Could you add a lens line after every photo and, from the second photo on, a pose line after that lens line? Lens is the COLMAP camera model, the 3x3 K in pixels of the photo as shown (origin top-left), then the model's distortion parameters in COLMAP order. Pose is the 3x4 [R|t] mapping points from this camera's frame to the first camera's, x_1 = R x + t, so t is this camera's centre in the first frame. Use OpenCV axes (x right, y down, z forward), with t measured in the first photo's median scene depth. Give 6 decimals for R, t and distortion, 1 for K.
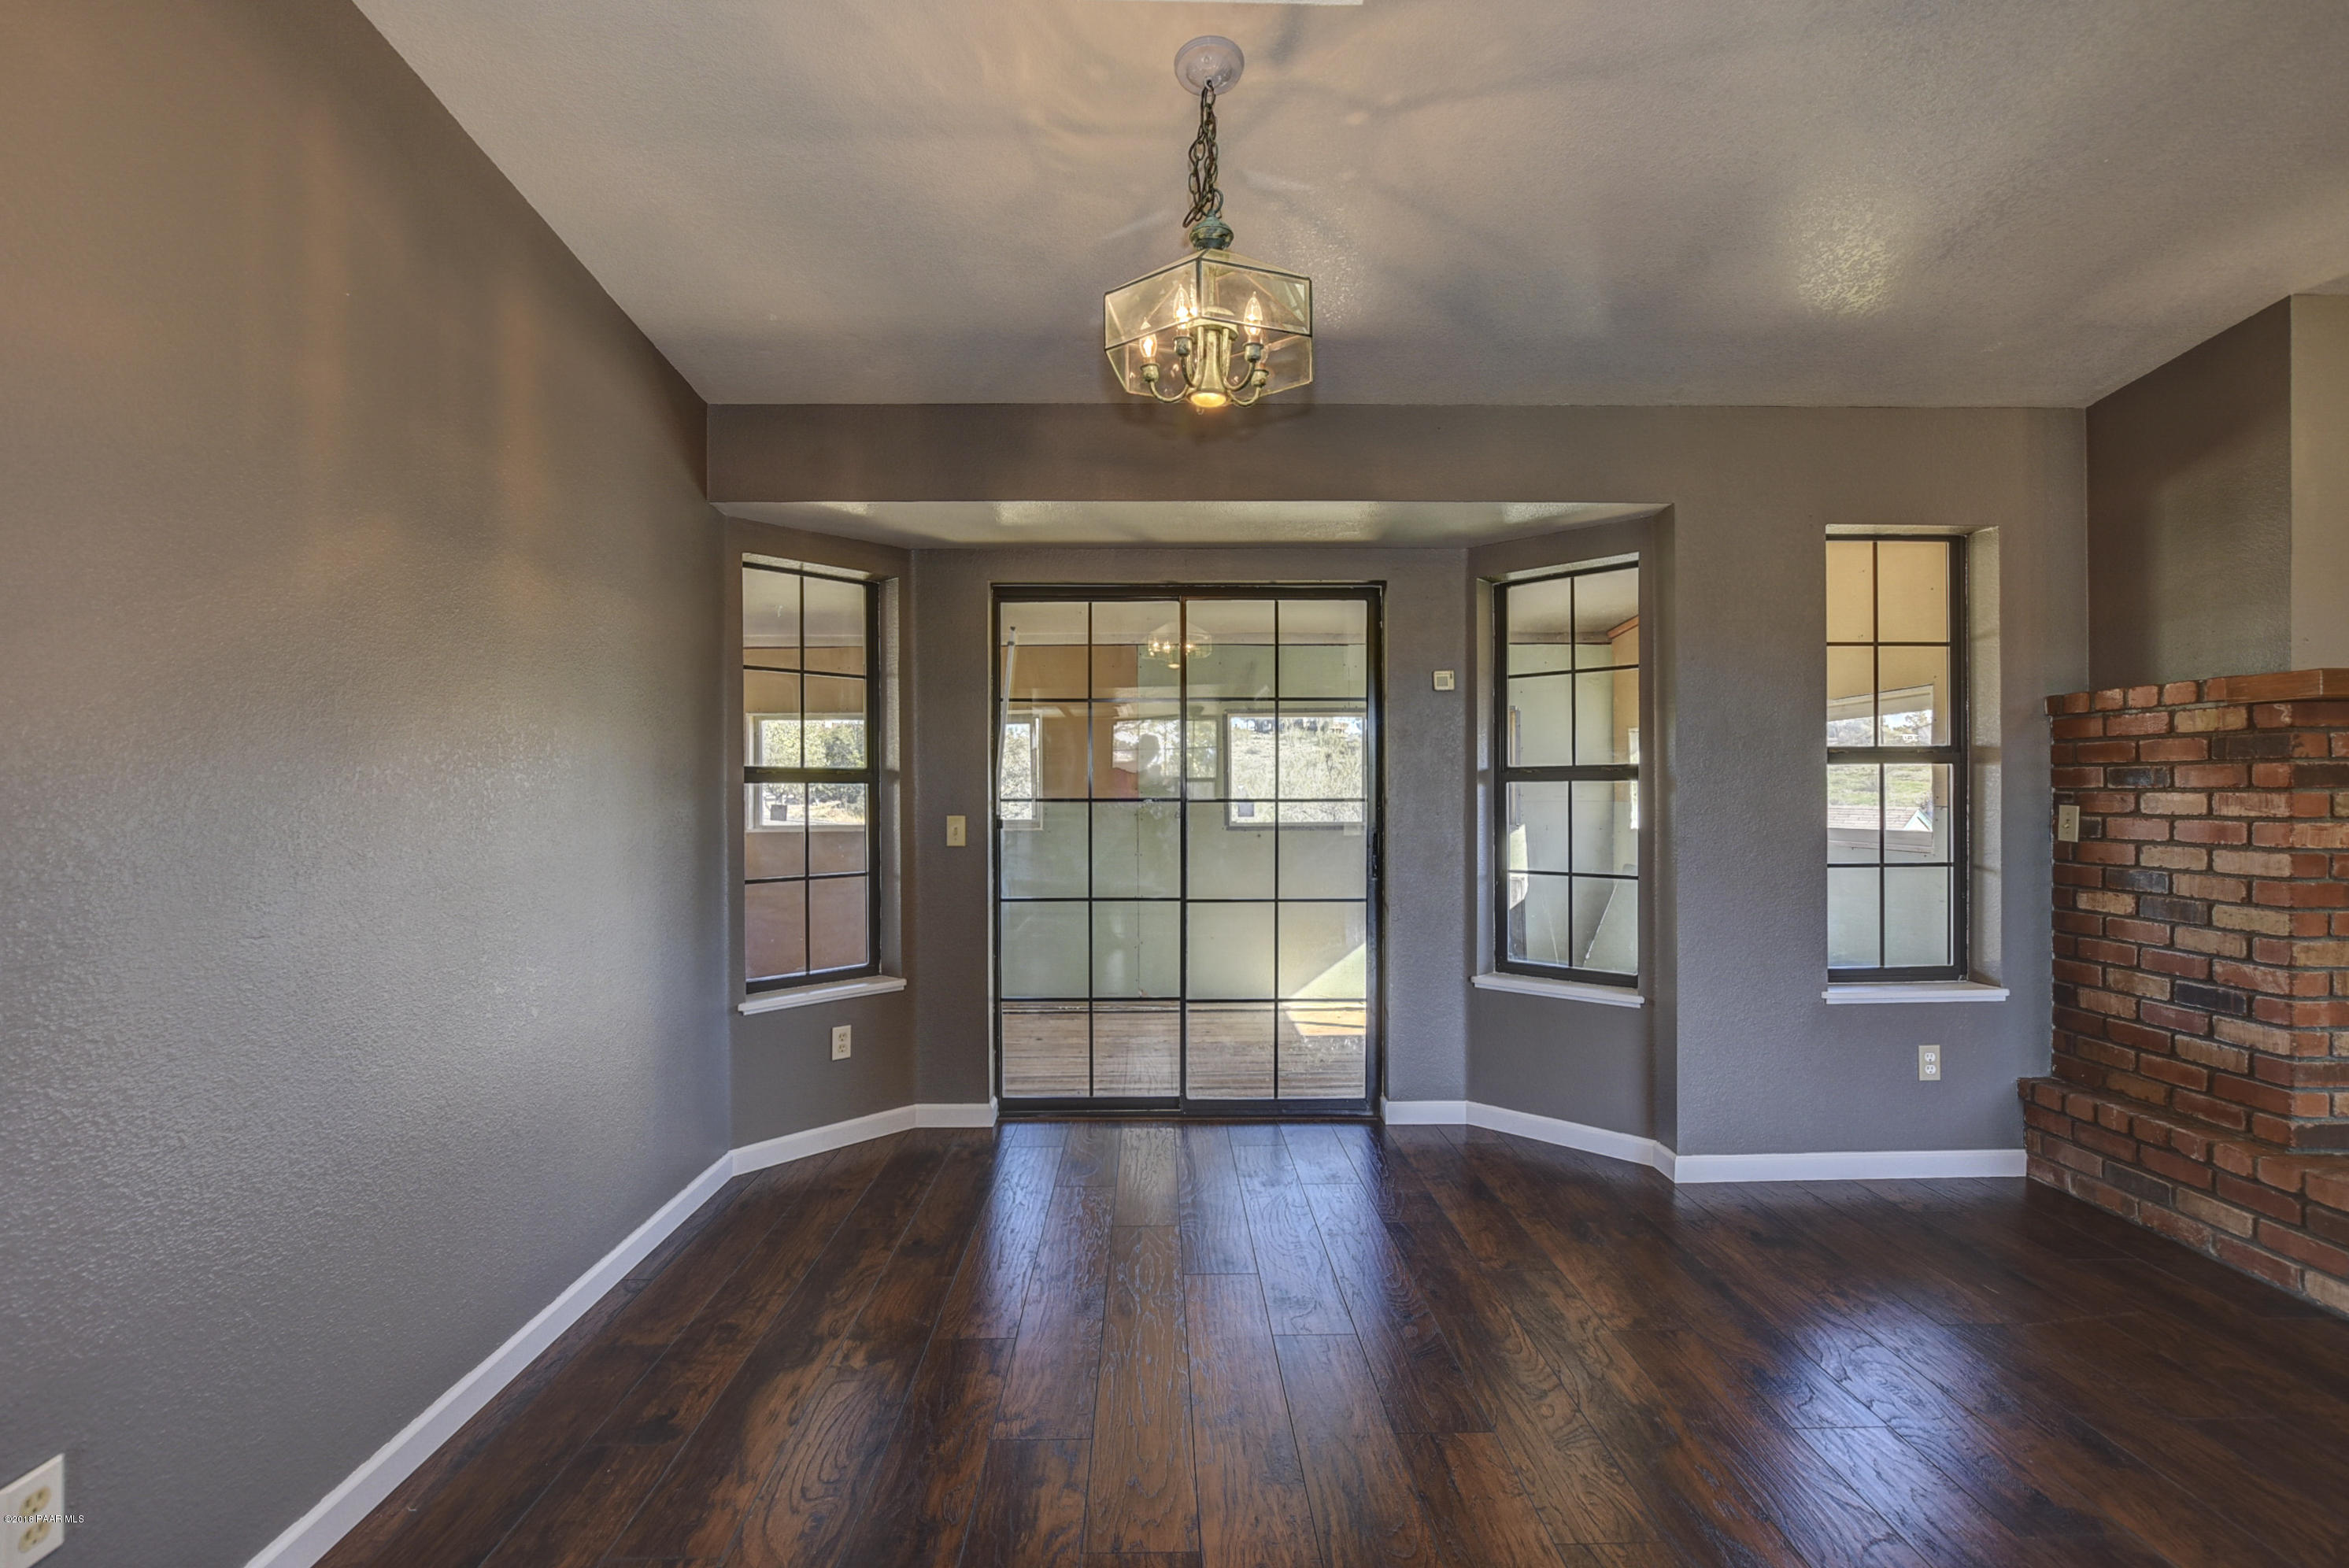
lens RADIAL K [[1065.6, 0, 1169.9], [0, 1065.6, 789.6], [0, 0, 1]] dist [-0.004273, -0.000467]
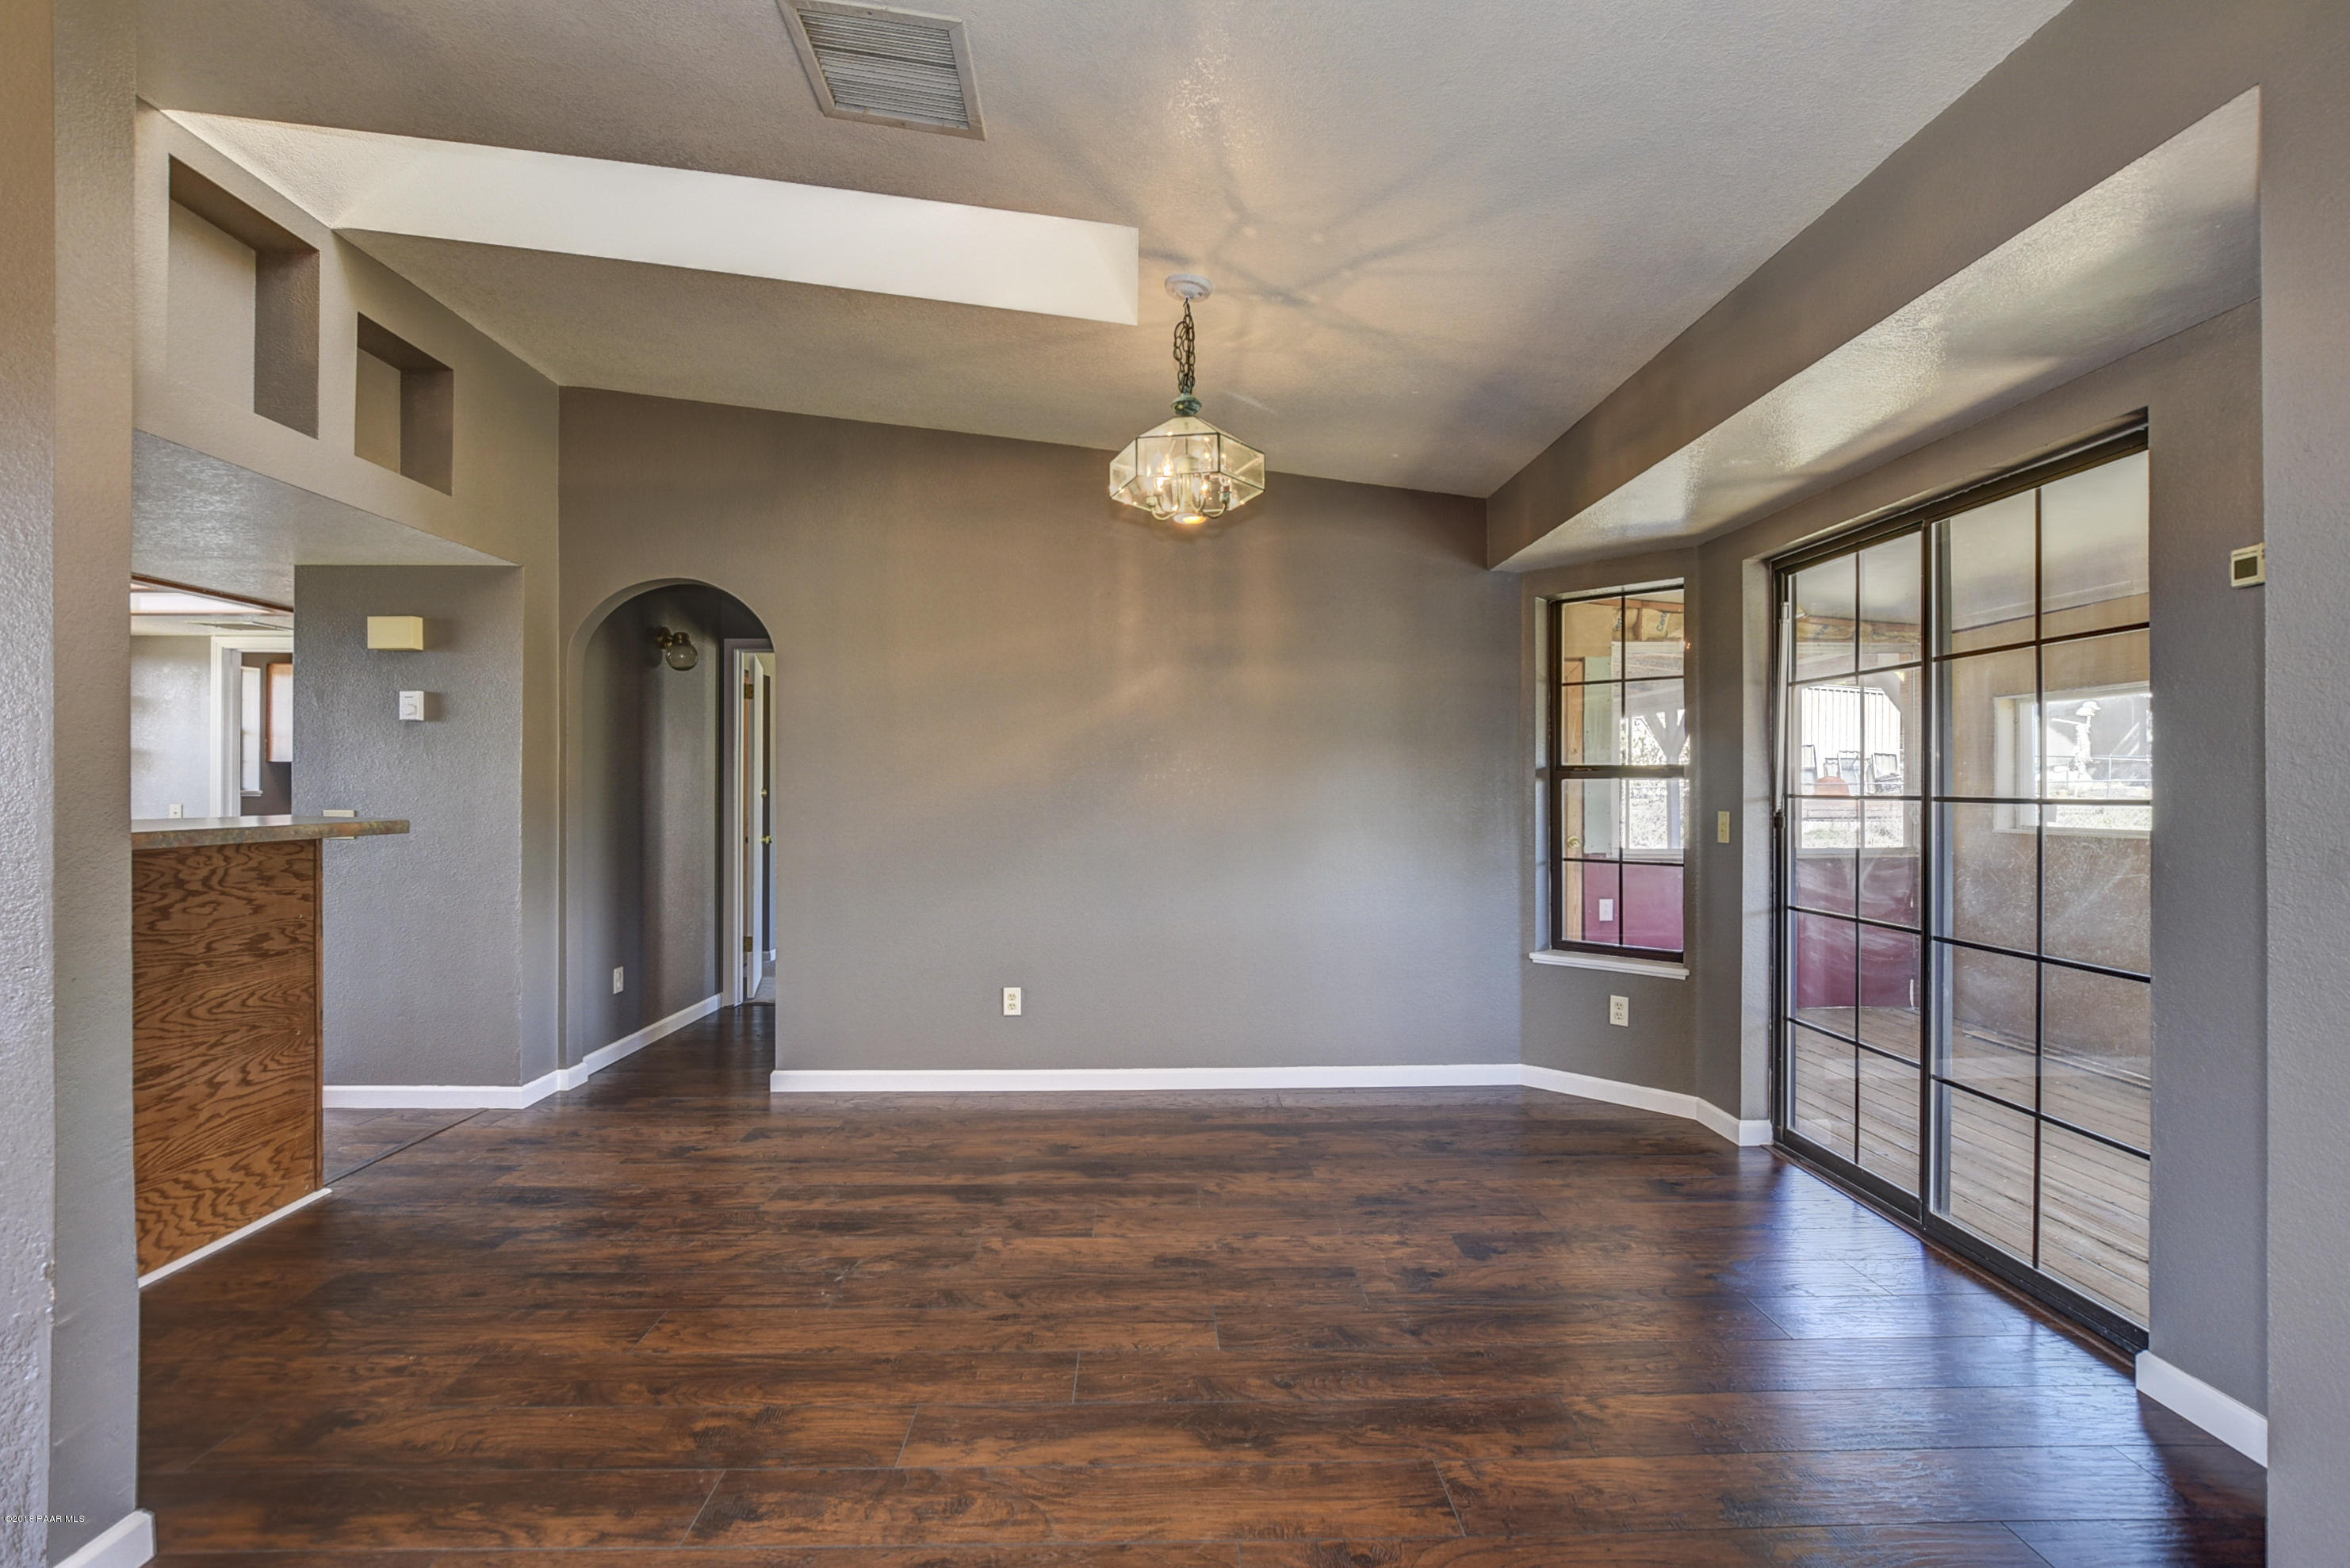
lens RADIAL K [[1066.0, 0, 1170.4], [0, 1066.0, 789.6], [0, 0, 1]] dist [-0.004273, -0.000467]
pose [[-0.003190, 0.003978, -0.999987, 1.038765], [0.000252, 0.999992, 0.003977, 0.000735], [0.999995, -0.000239, -0.003191, 0.681487]]
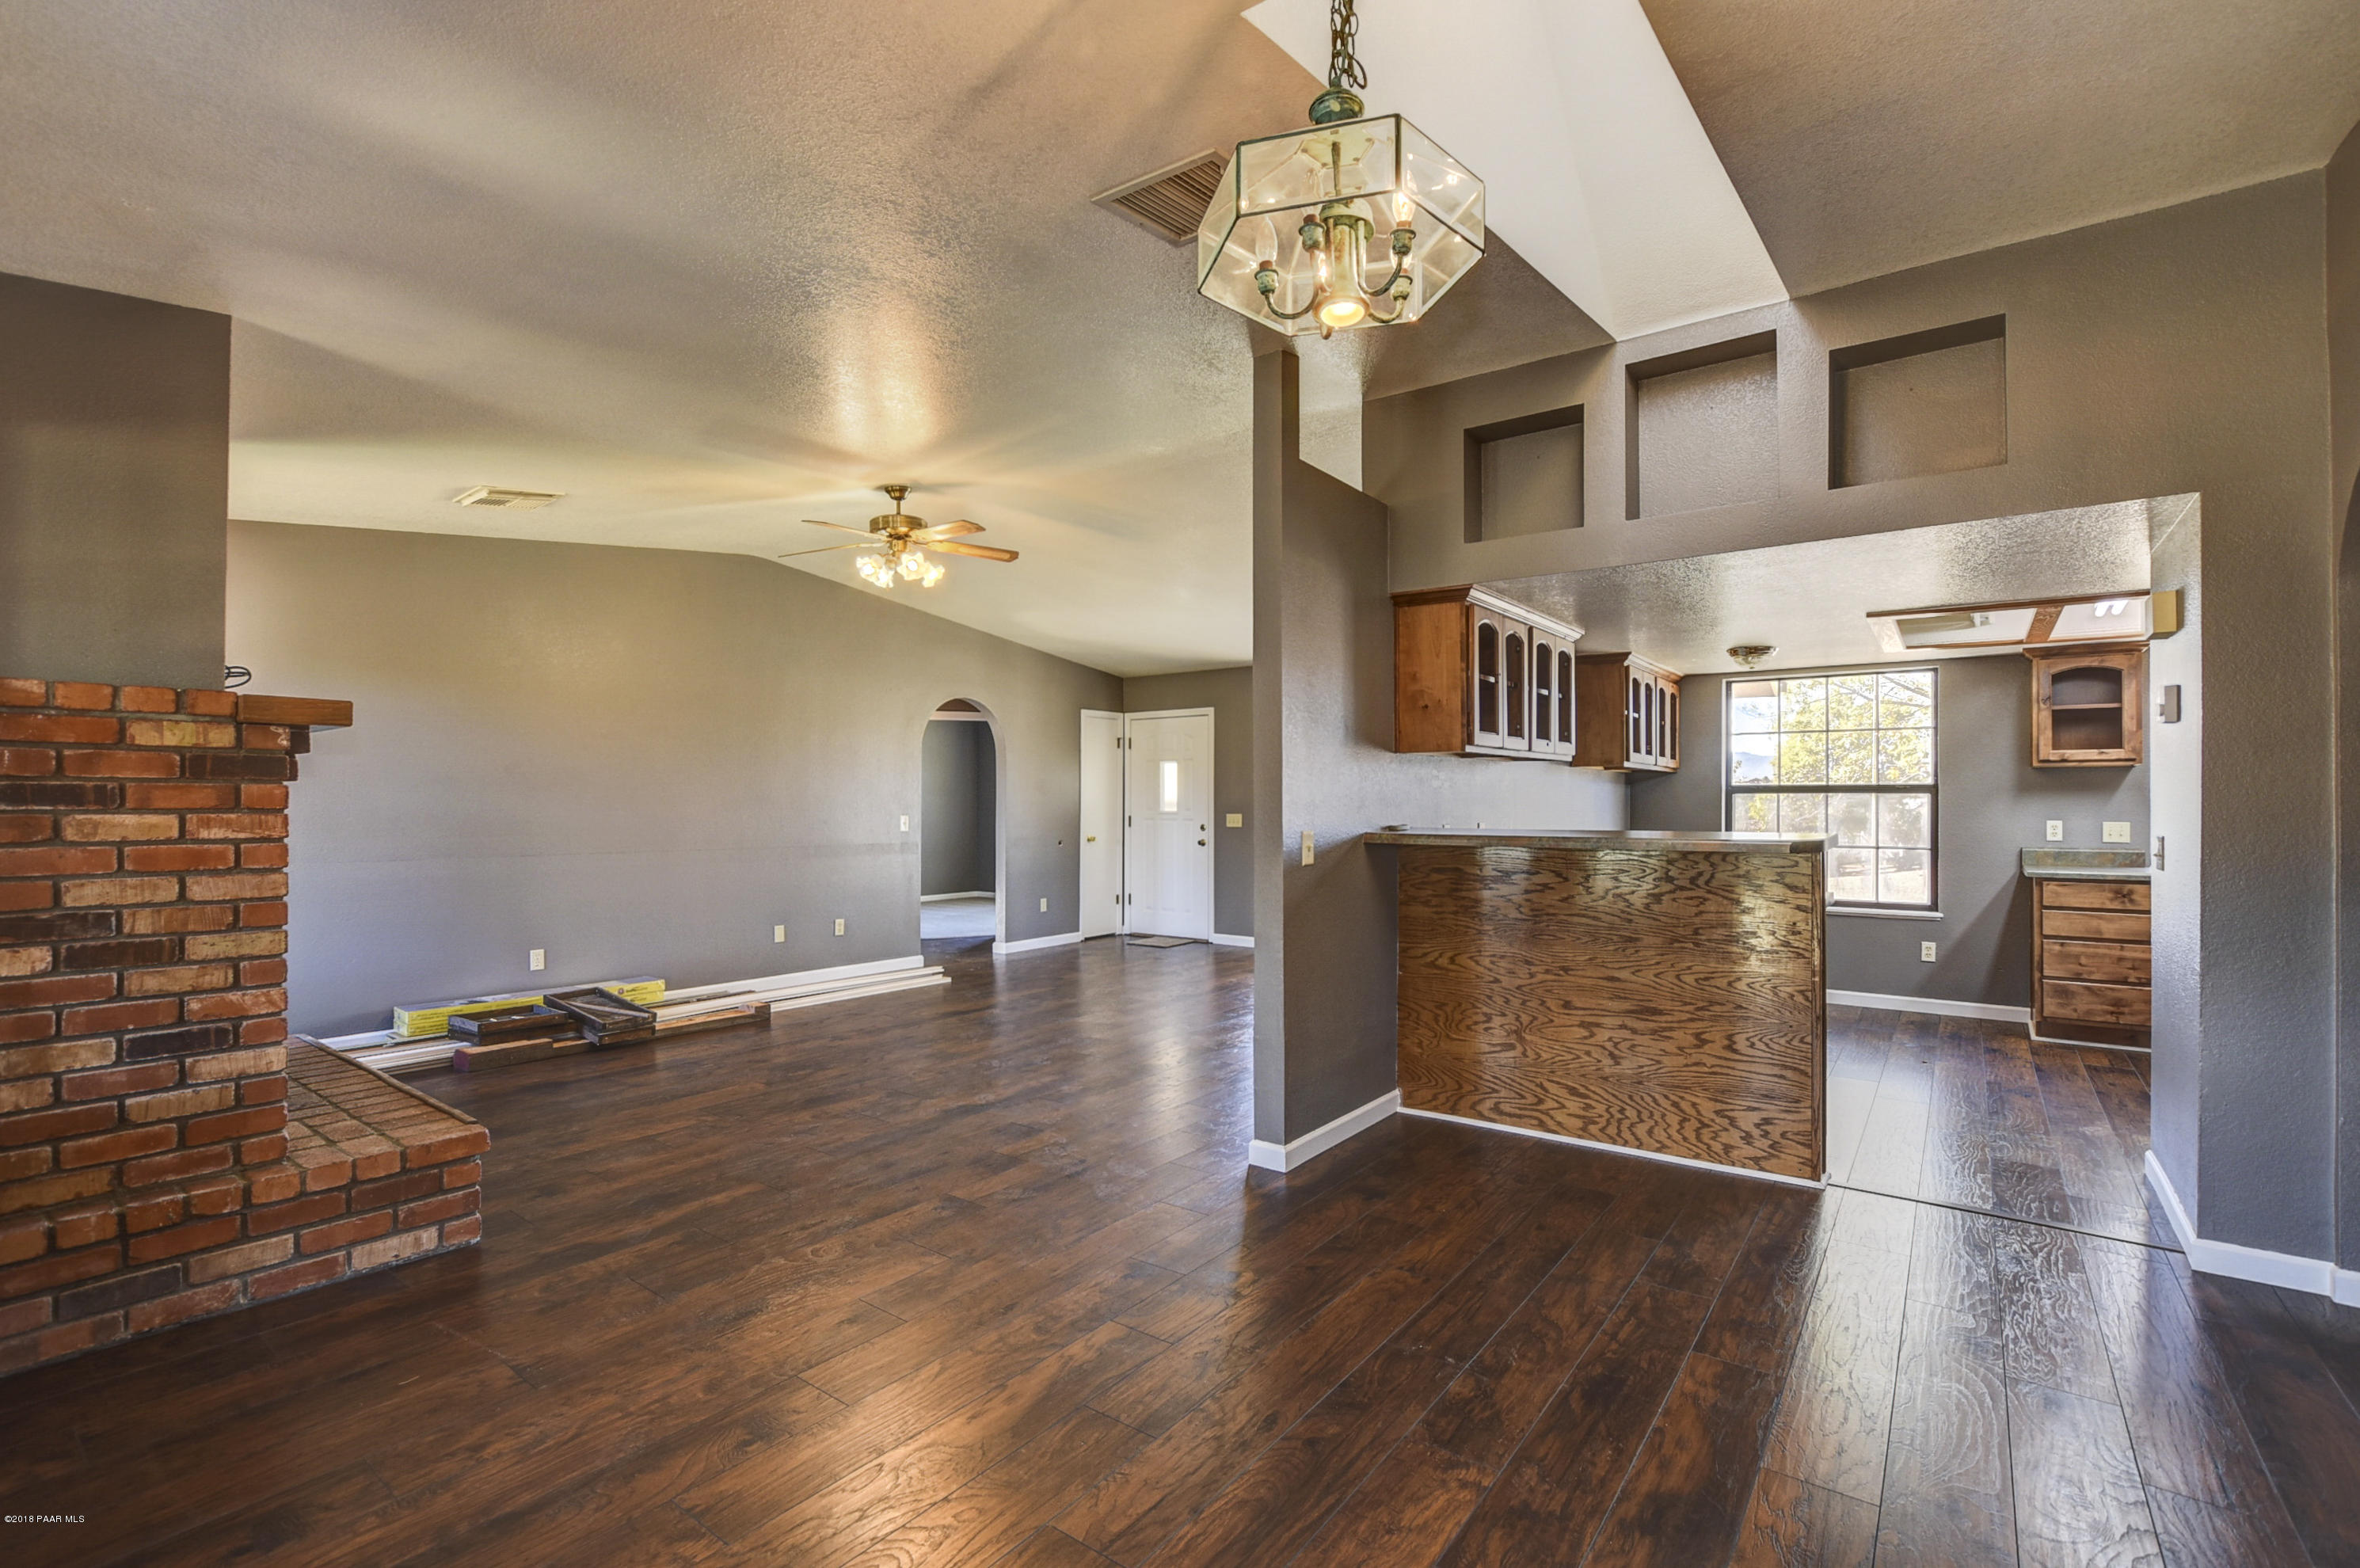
lens RADIAL K [[1077.2, 0, 1180.7], [0, 1077.2, 797.4], [0, 0, 1]] dist [-0.002055, -0.000131]
pose [[-0.780307, 0.003194, 0.625389, -0.257817], [0.001236, 0.999993, -0.003565, -0.007054], [-0.625396, -0.002009, -0.780305, 1.182943]]
